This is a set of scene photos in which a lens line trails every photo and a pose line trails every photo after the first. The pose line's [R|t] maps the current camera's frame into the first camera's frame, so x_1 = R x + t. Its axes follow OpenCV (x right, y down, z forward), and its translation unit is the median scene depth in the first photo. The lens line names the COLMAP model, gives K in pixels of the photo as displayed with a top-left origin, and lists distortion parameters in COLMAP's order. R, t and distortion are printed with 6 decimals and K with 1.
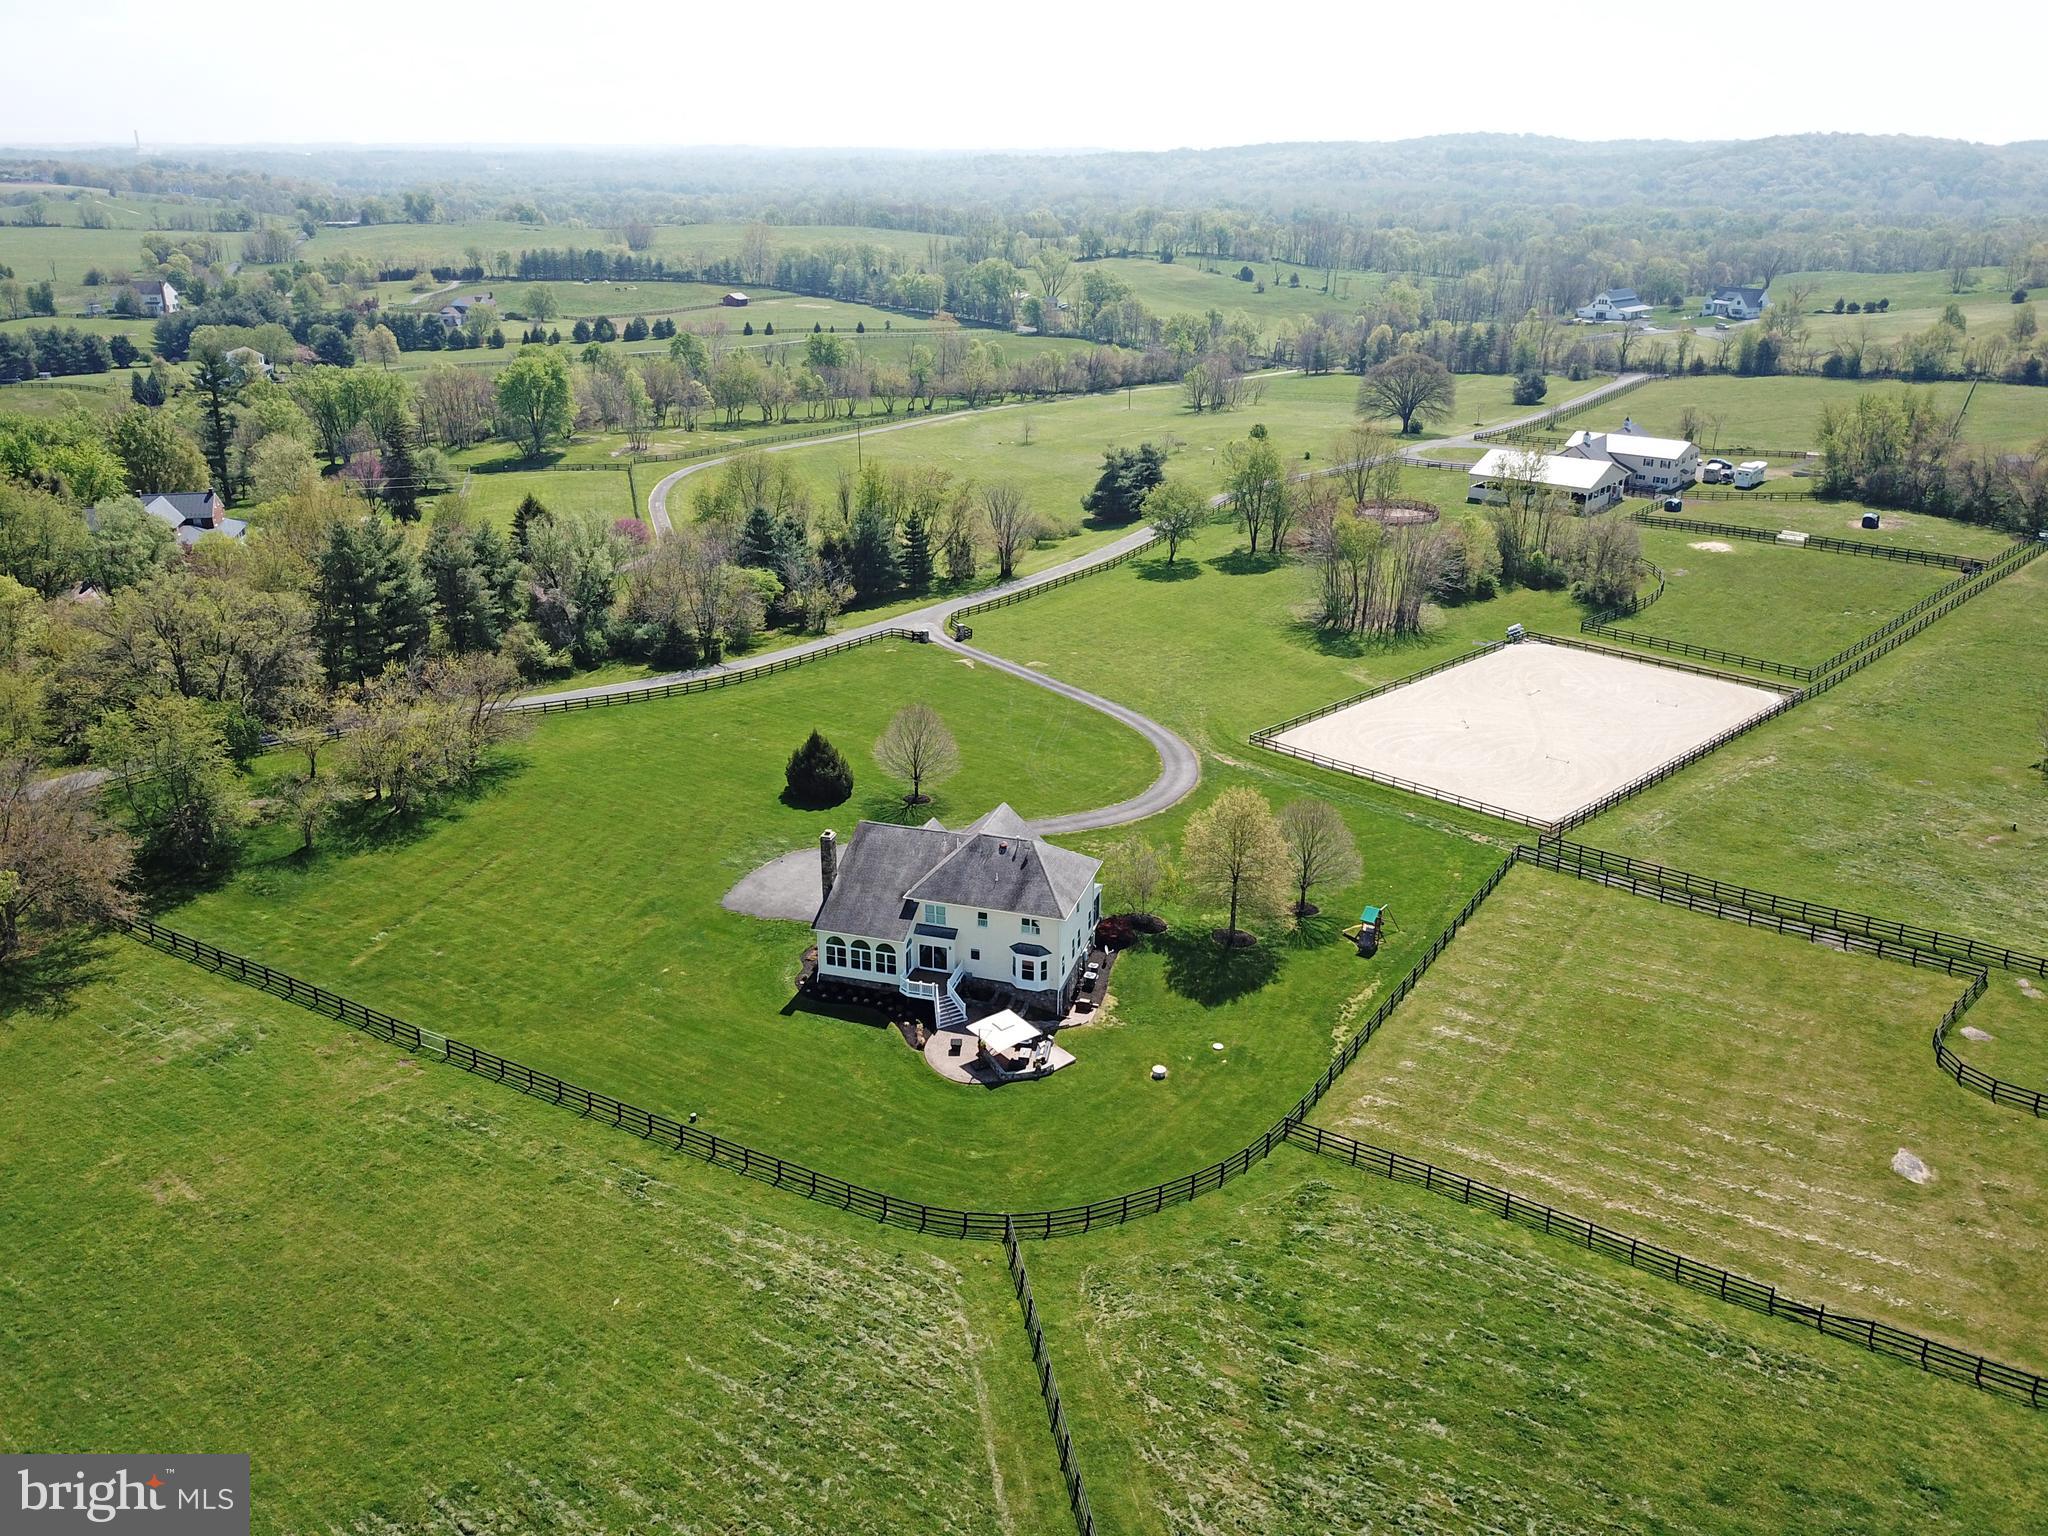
lens RADIAL K [[1565.6, 0, 1013.9], [0, 1565.6, 771.1], [0, 0, 1]] dist [-0.000774, 0.005650]
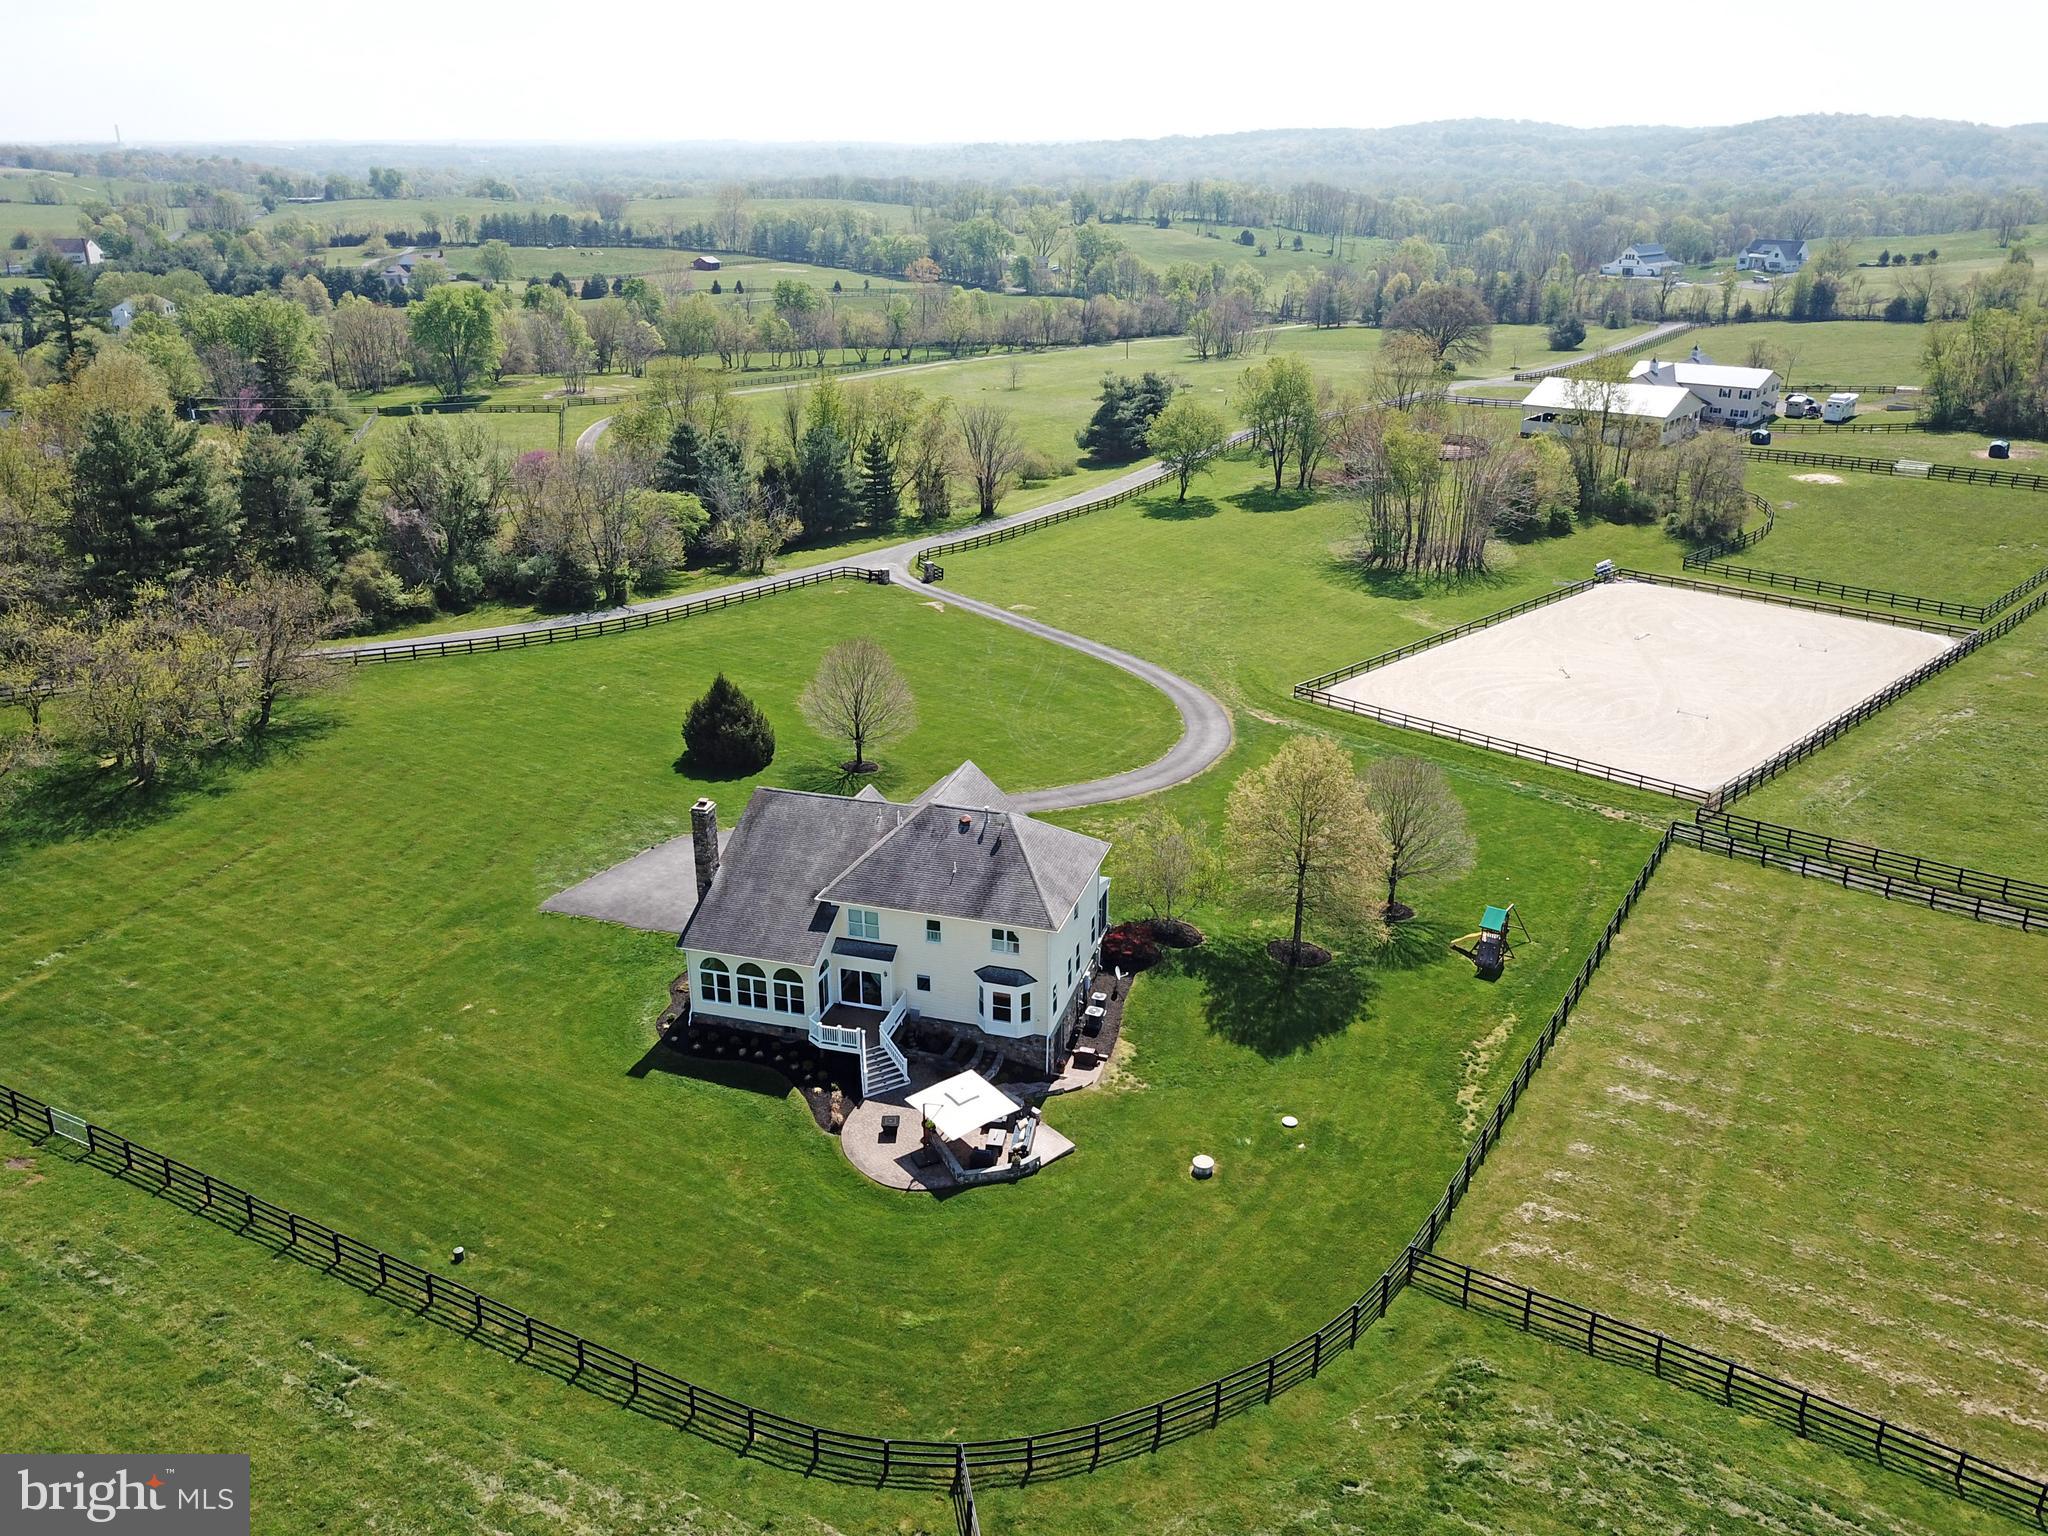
lens RADIAL K [[1565.6, 0, 1013.9], [0, 1565.6, 771.1], [0, 0, 1]] dist [-0.000774, 0.005650]
pose [[0.999979, -0.005256, 0.003667, 0.008260], [0.005251, 0.999985, 0.001314, 0.017617], [-0.003673, -0.001295, 0.999992, 0.223959]]
